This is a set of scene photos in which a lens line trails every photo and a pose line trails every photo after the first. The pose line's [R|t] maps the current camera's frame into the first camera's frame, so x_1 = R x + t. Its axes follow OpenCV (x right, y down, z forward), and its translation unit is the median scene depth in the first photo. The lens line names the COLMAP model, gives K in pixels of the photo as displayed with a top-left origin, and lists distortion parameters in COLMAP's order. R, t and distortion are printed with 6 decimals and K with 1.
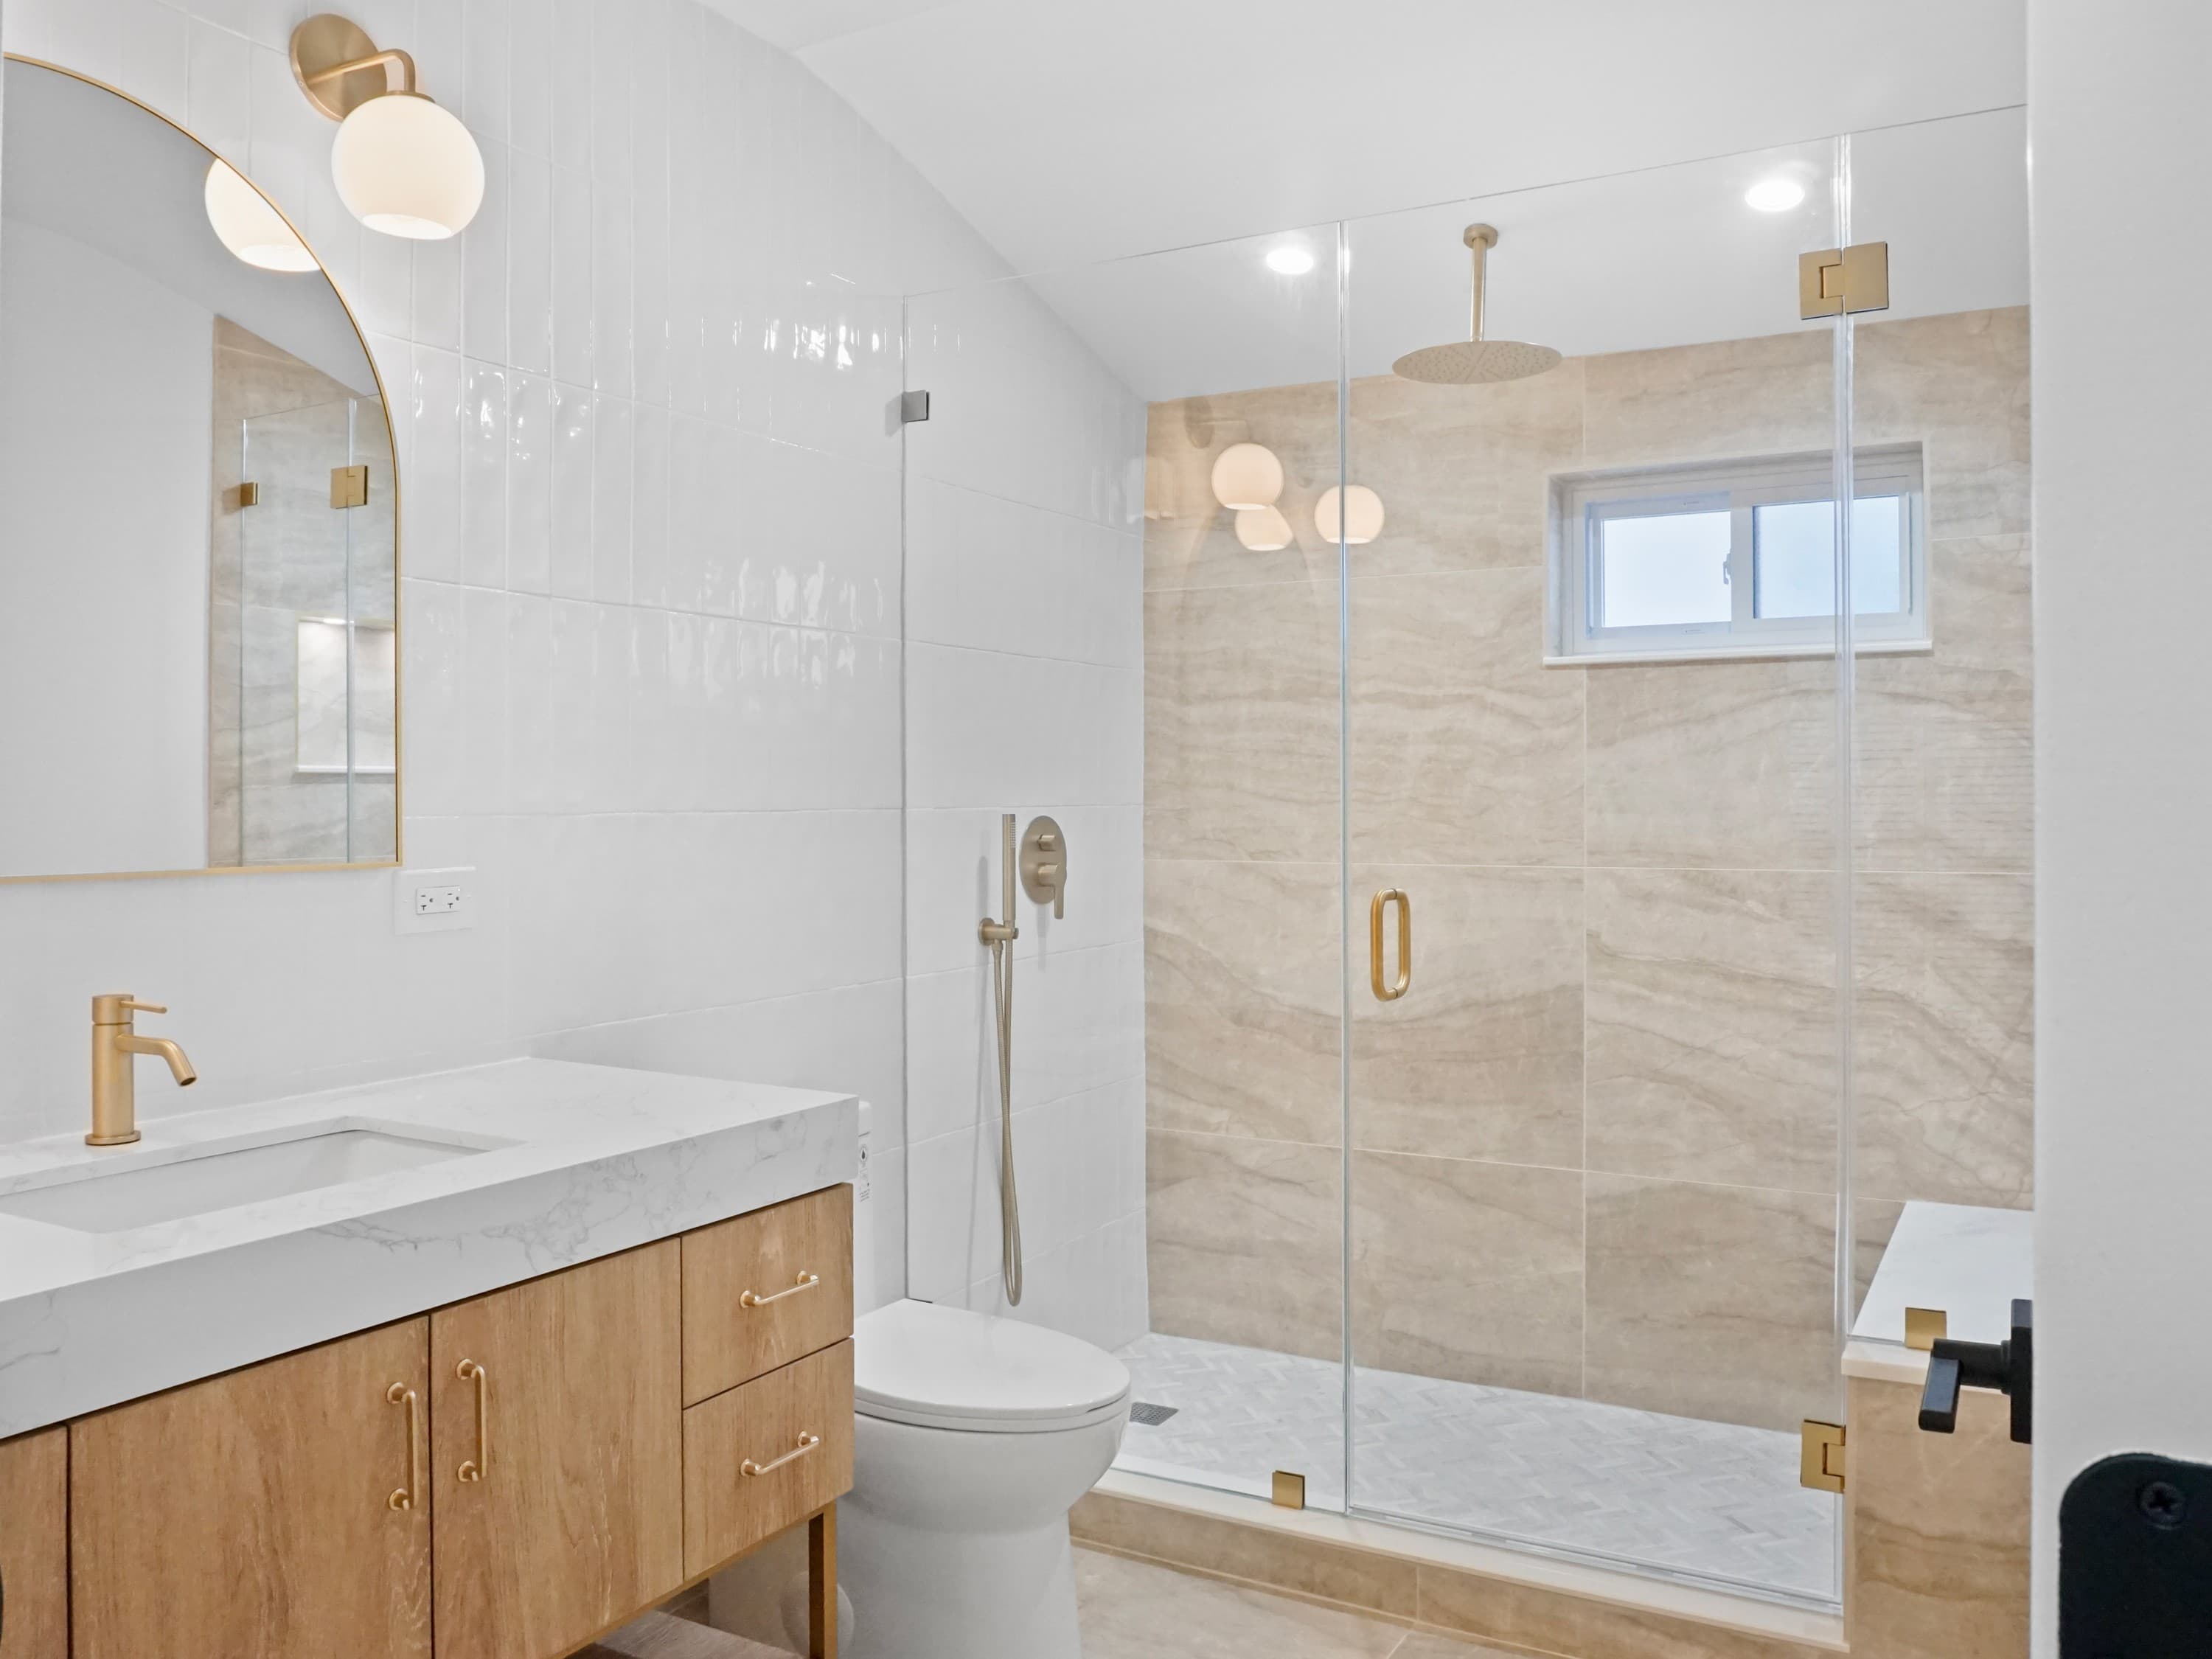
lens RADIAL K [[1701.6, 0, 1106.0], [0, 1701.6, 829.5], [0, 0, 1]] dist [0.029391, -0.010269]
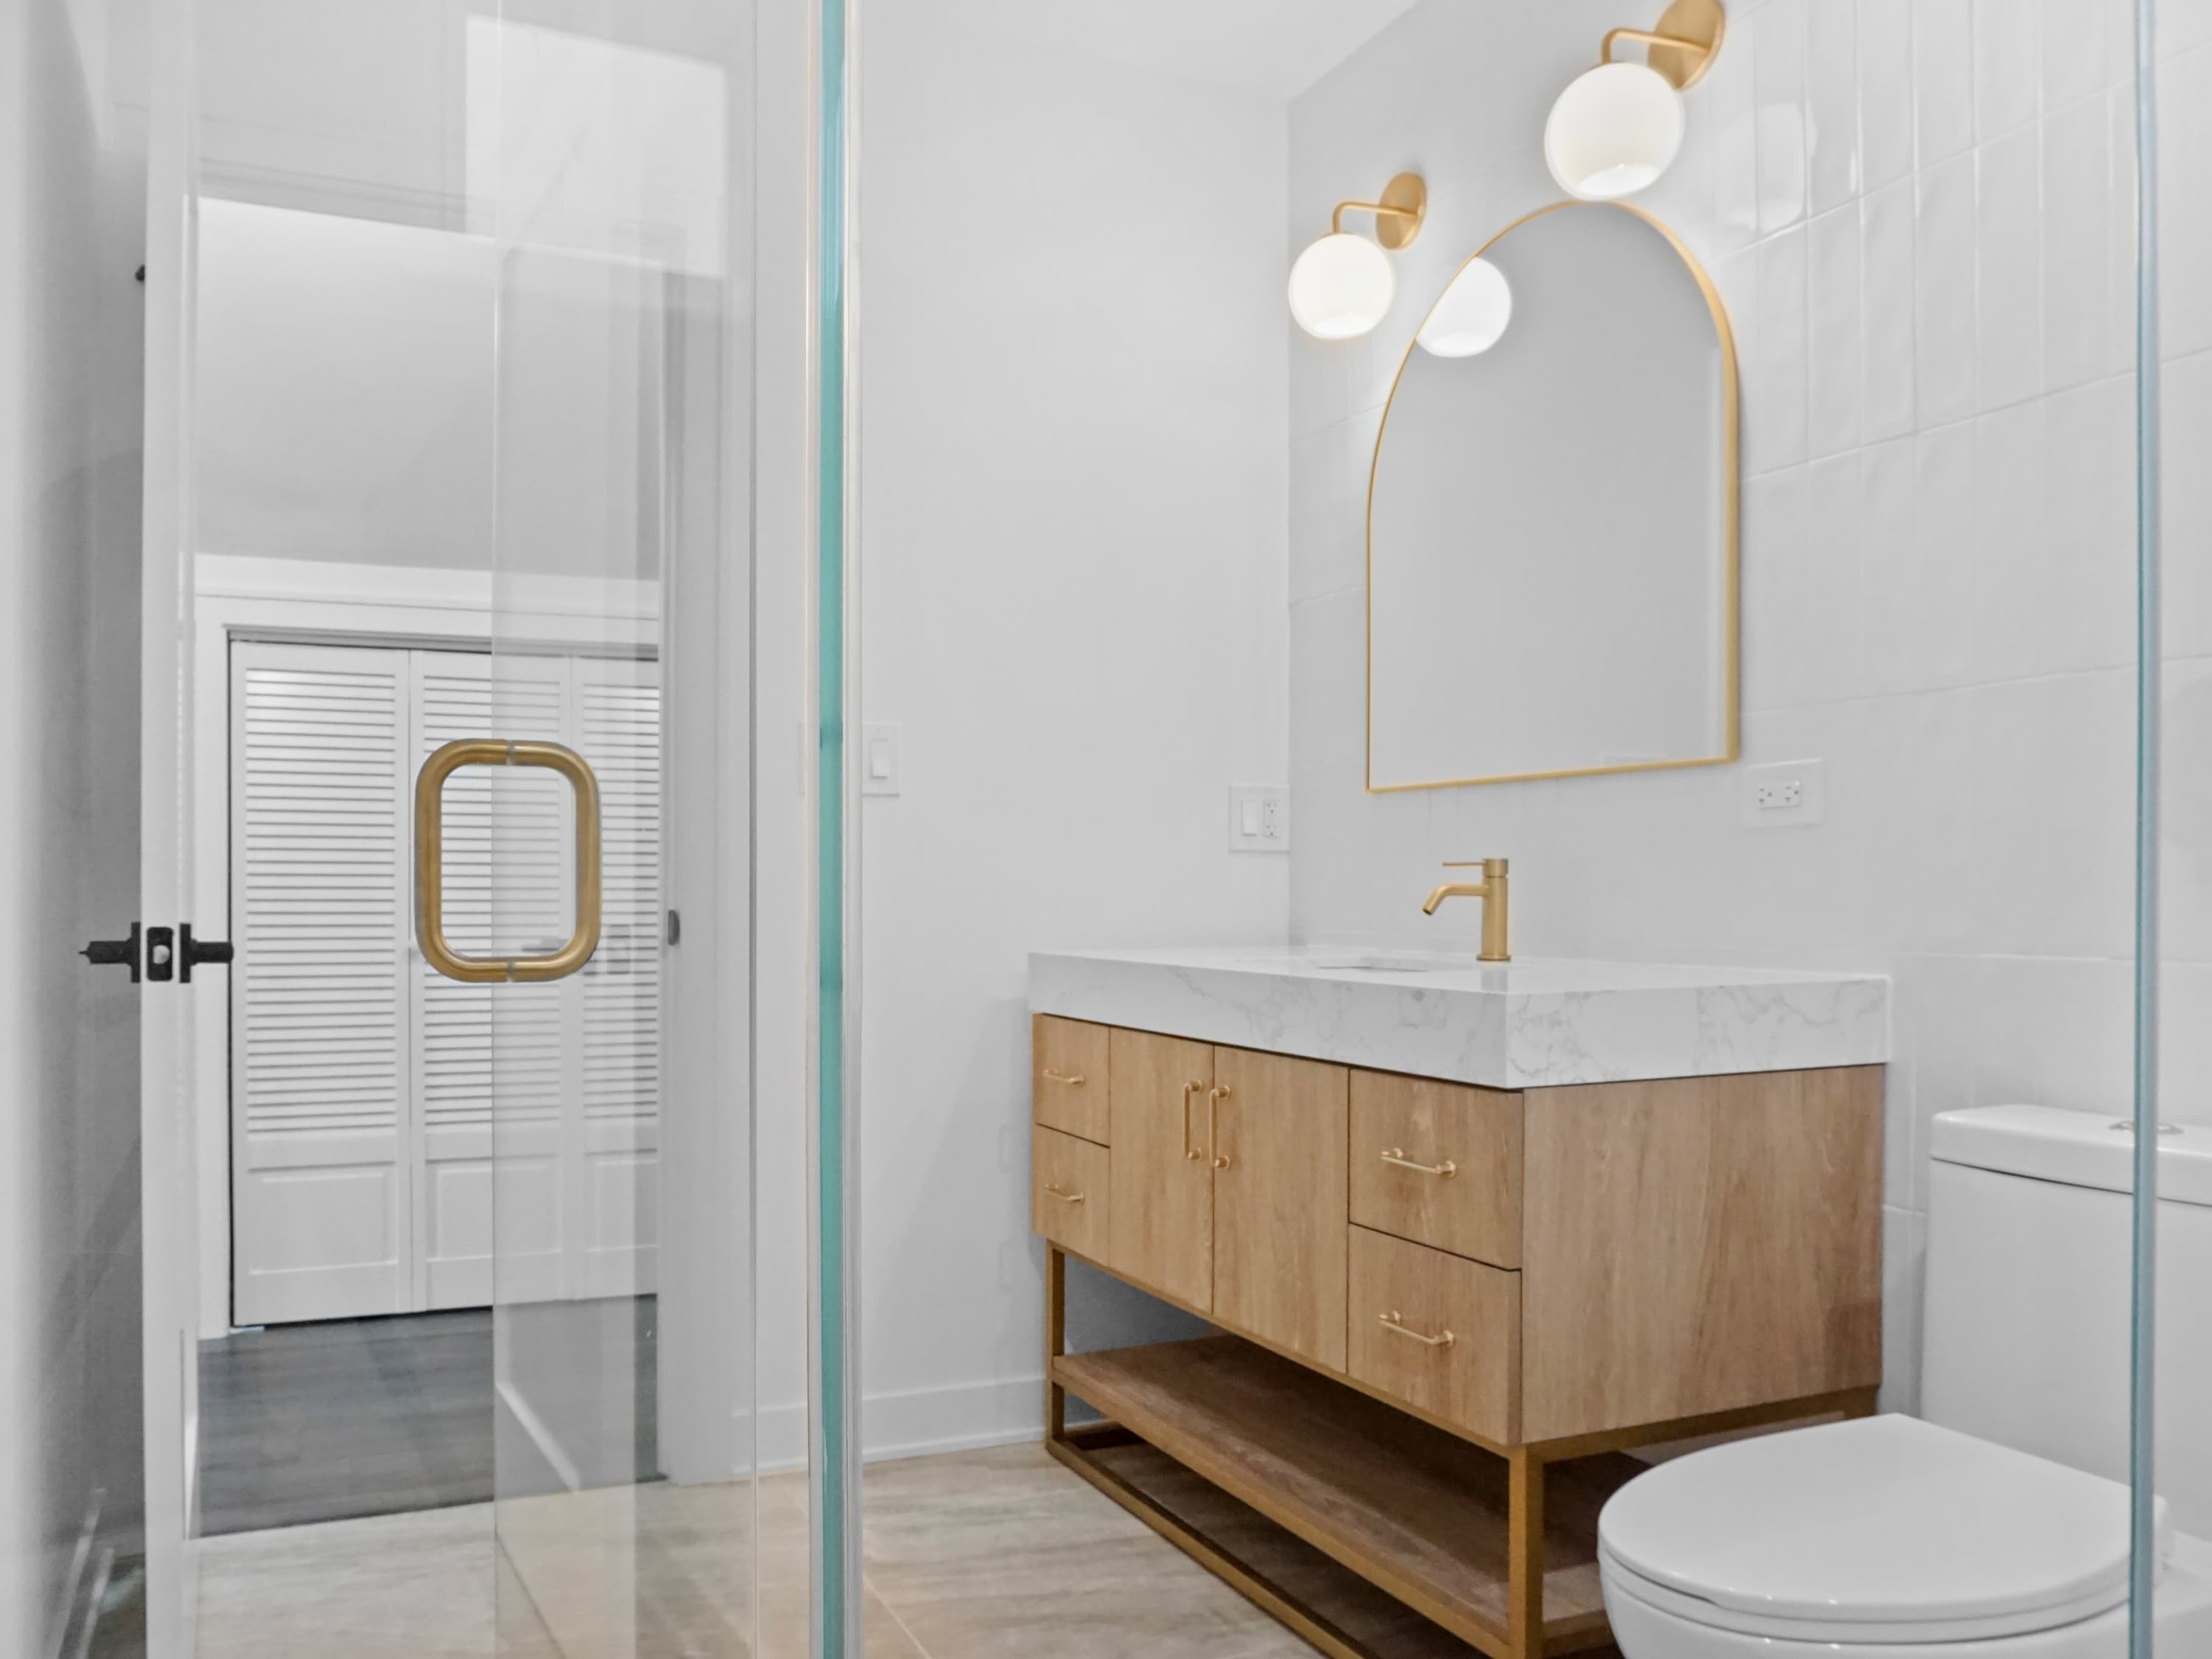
lens RADIAL K [[1701.6, 0, 1106.0], [0, 1701.6, 829.5], [0, 0, 1]] dist [0.029391, -0.010269]
pose [[-0.554390, -0.025691, -0.831861, 0.777924], [-0.010058, 0.999657, -0.024171, 0.107987], [0.832196, -0.005033, -0.554458, 1.478446]]
